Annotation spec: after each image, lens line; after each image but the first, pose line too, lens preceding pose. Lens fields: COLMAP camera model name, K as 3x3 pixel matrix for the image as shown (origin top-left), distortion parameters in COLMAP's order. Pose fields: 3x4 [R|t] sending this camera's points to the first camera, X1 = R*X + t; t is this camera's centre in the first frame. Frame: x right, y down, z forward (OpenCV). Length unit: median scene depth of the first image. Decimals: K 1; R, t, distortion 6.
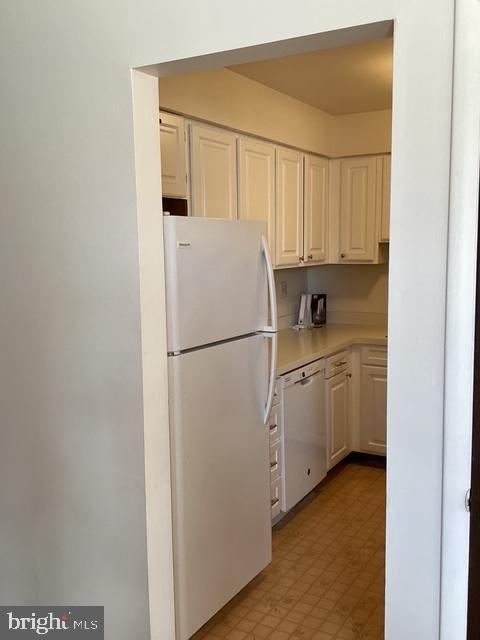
lens RADIAL K [[618.9, 0, 240.0], [0, 618.9, 320.0], [0, 0, 1]] dist [0.055534, -0.016213]
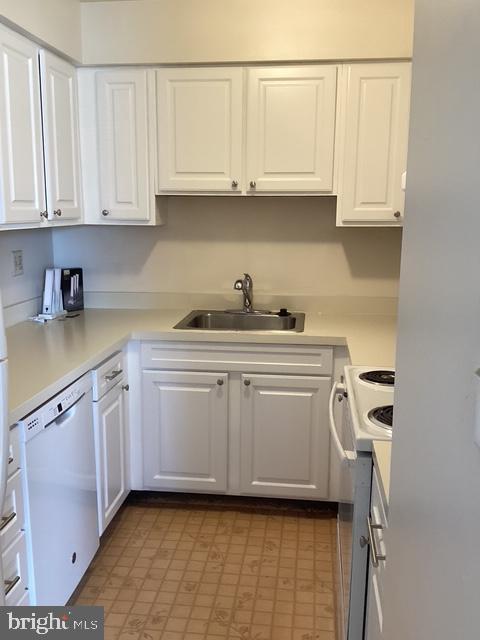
lens RADIAL K [[618.9, 0, 240.0], [0, 618.9, 320.0], [0, 0, 1]] dist [0.055534, -0.016213]
pose [[0.916300, -0.050598, 0.397284, 0.022116], [0.029512, 0.997821, 0.059017, -0.020992], [-0.399404, -0.042353, 0.915796, 0.306720]]
